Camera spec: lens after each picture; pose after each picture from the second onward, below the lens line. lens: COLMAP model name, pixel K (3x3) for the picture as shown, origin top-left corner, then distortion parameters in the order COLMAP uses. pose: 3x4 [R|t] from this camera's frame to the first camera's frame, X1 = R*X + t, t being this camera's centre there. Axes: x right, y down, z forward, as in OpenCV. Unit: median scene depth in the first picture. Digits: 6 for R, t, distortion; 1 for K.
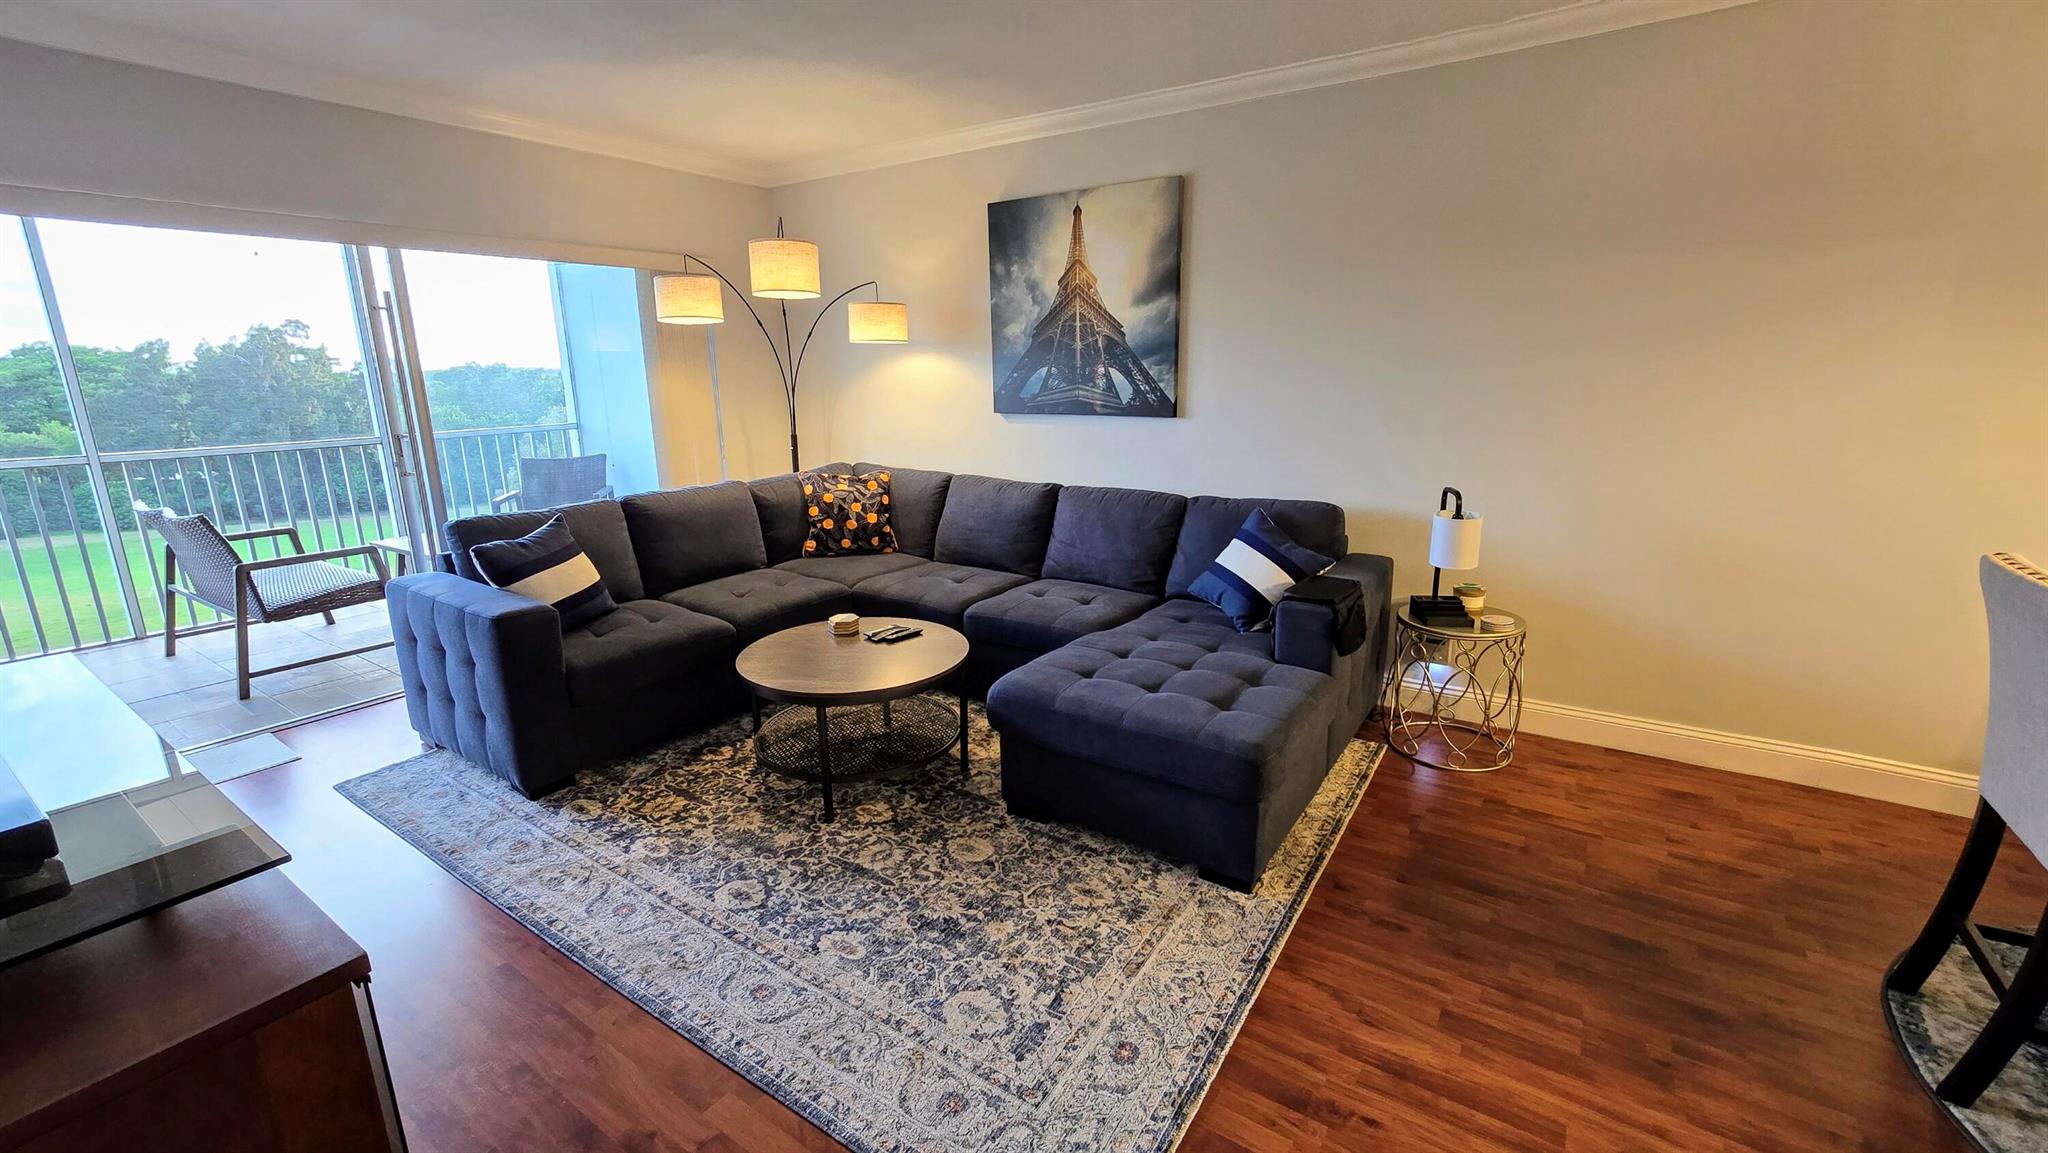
lens RADIAL K [[840.5, 0, 1025.2], [0, 840.5, 563.0], [0, 0, 1]] dist [-0.000971, 0.000214]
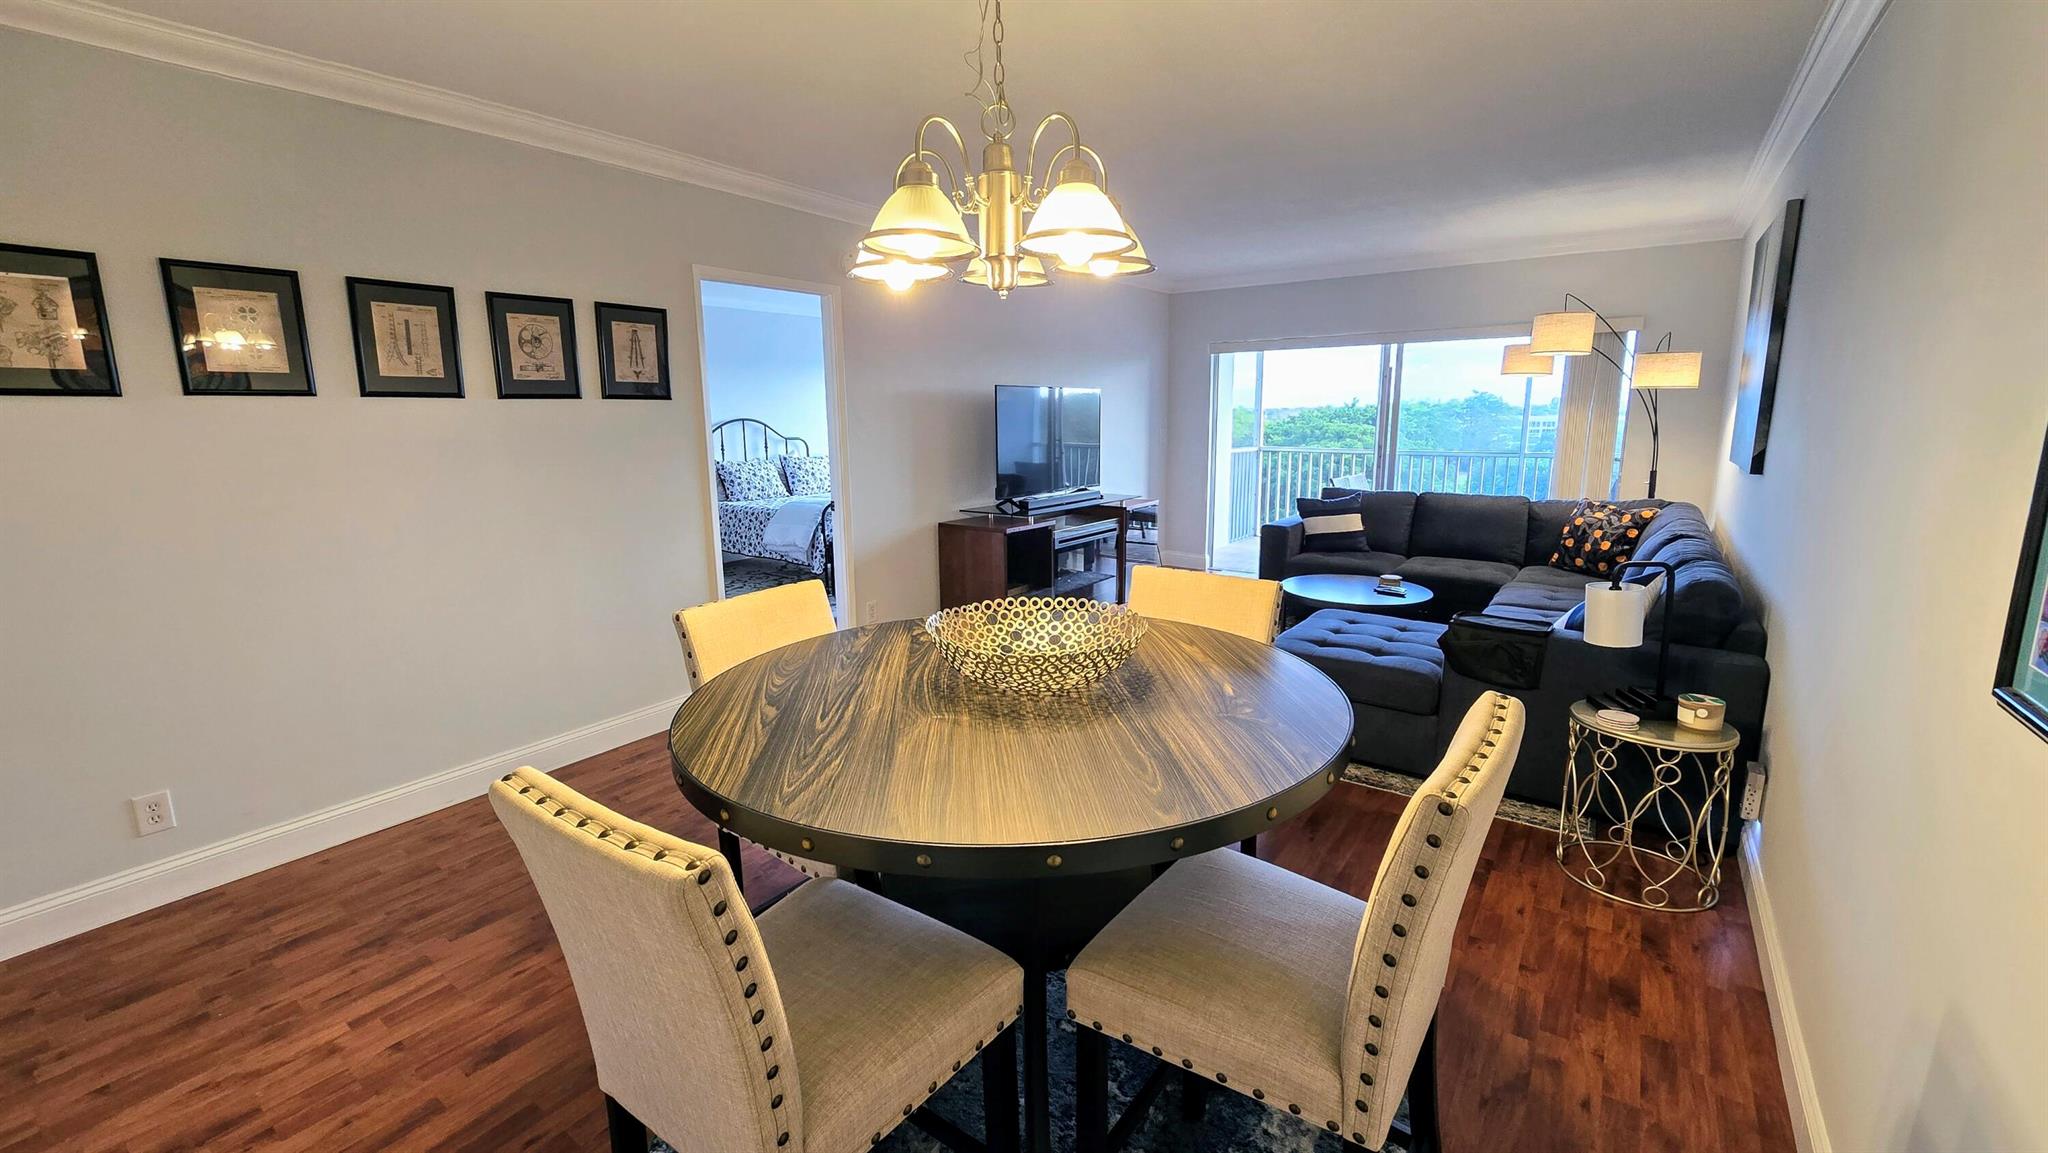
lens RADIAL K [[838.5, 0, 1030.6], [0, 838.5, 565.5], [0, 0, 1]] dist [-0.001305, -0.000697]
pose [[-0.031641, 0.194241, -0.980443, 1.046666], [-0.221506, 0.955180, 0.196384, -0.086699], [0.974646, 0.223388, 0.012802, 0.276380]]
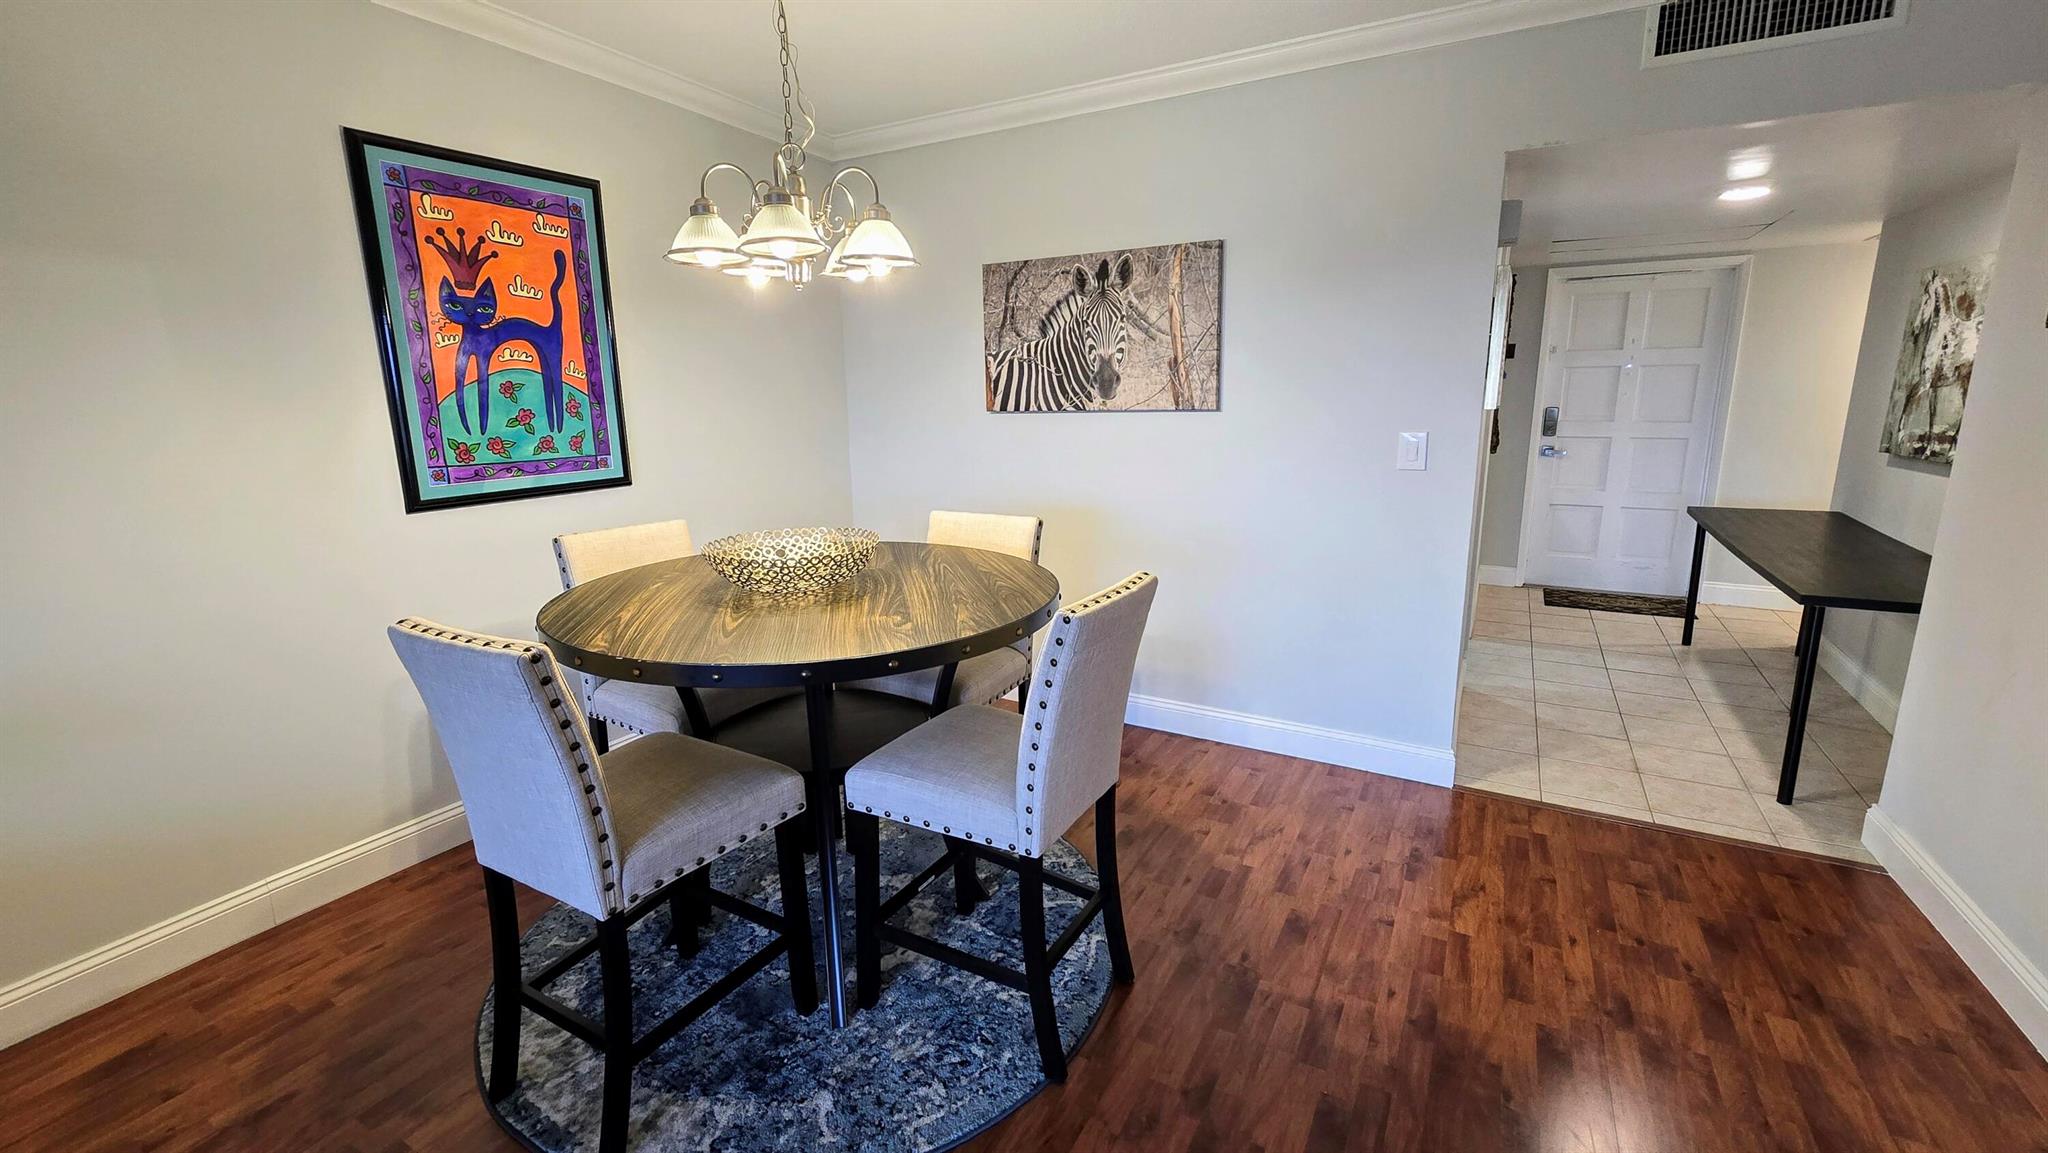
lens RADIAL K [[838.5, 0, 1030.6], [0, 838.5, 565.5], [0, 0, 1]] dist [-0.001305, -0.000697]
pose [[-0.084267, -0.196330, 0.976910, 0.113947], [0.244516, 0.946347, 0.211279, -0.039811], [-0.965977, 0.256674, -0.031740, 0.166375]]
